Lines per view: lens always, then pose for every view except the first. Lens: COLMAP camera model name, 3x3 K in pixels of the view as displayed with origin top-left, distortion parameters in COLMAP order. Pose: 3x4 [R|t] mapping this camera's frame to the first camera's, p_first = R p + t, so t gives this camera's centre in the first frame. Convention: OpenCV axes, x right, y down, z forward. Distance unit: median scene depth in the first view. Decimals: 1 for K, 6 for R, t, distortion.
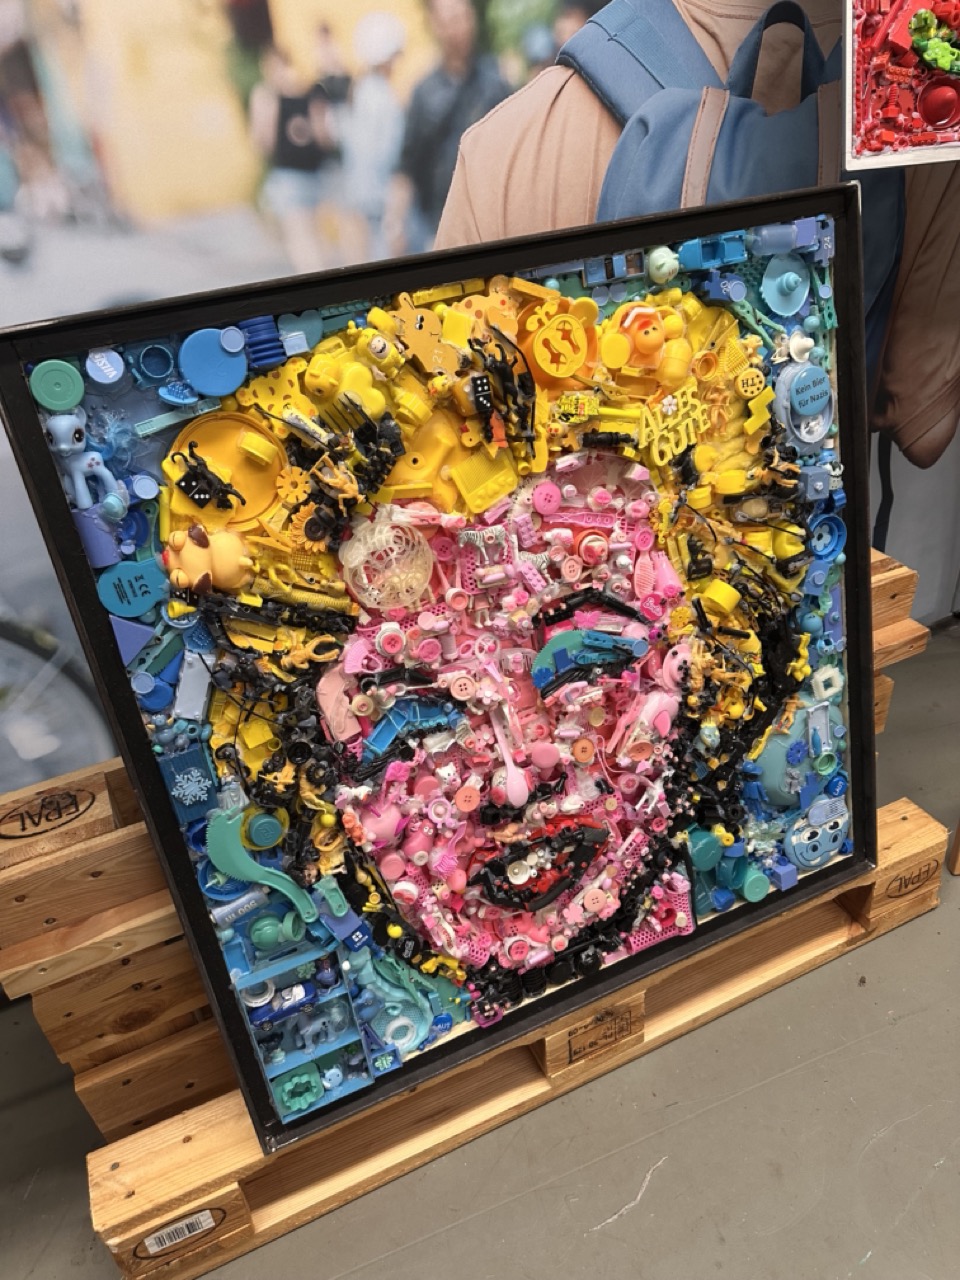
lens RADIAL K [[805.8, 0, 480.0], [0, 805.8, 640.0], [0, 0, 1]] dist [-0.055232, 0.004510]
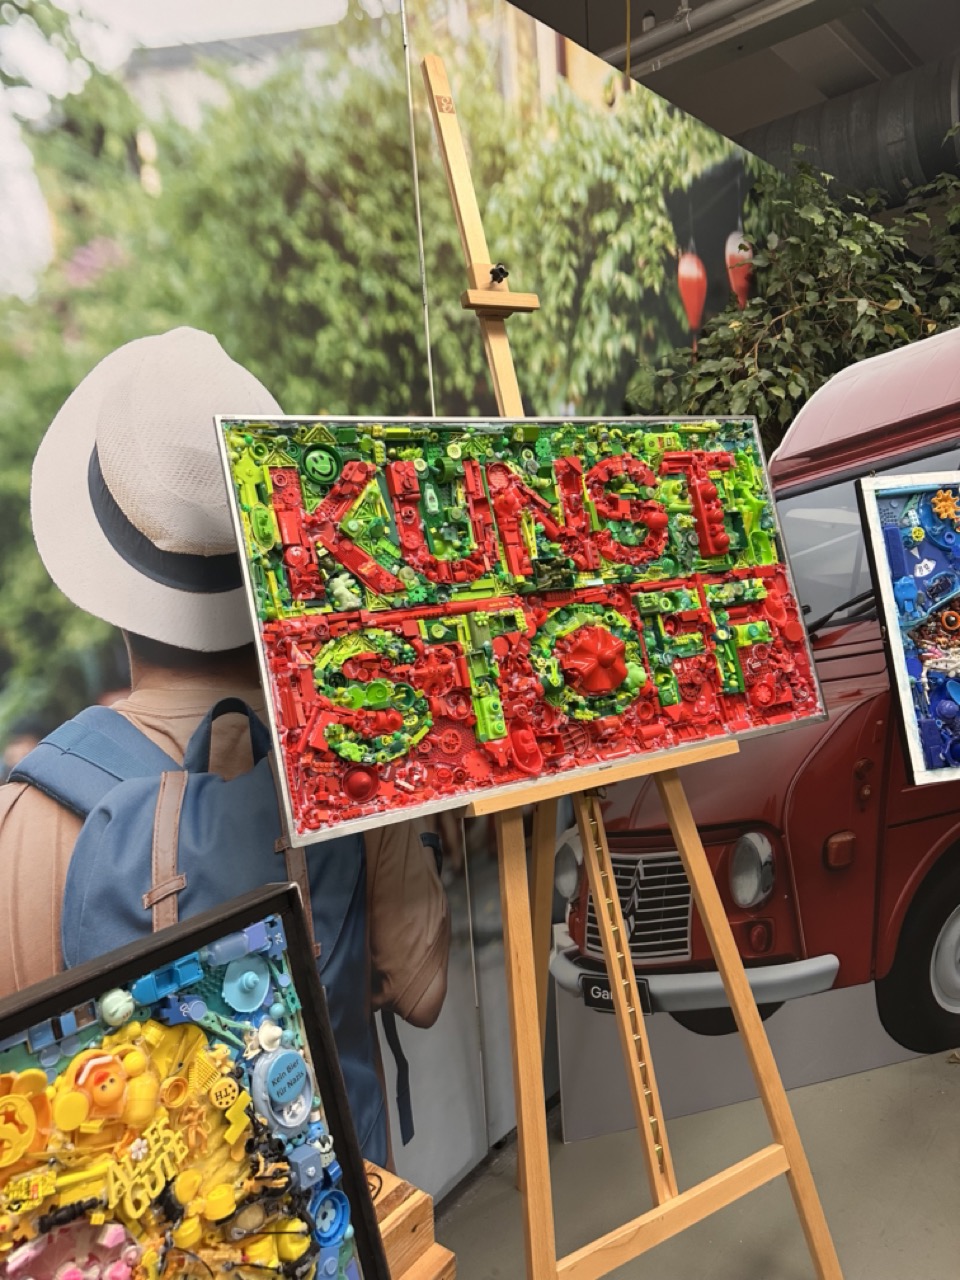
lens RADIAL K [[805.8, 0, 480.0], [0, 805.8, 640.0], [0, 0, 1]] dist [-0.055232, 0.004510]
pose [[0.860003, -0.002322, 0.510283, 0.108150], [0.255592, 0.867469, -0.426813, -0.305343], [-0.441664, 0.497485, 0.746620, -0.169577]]
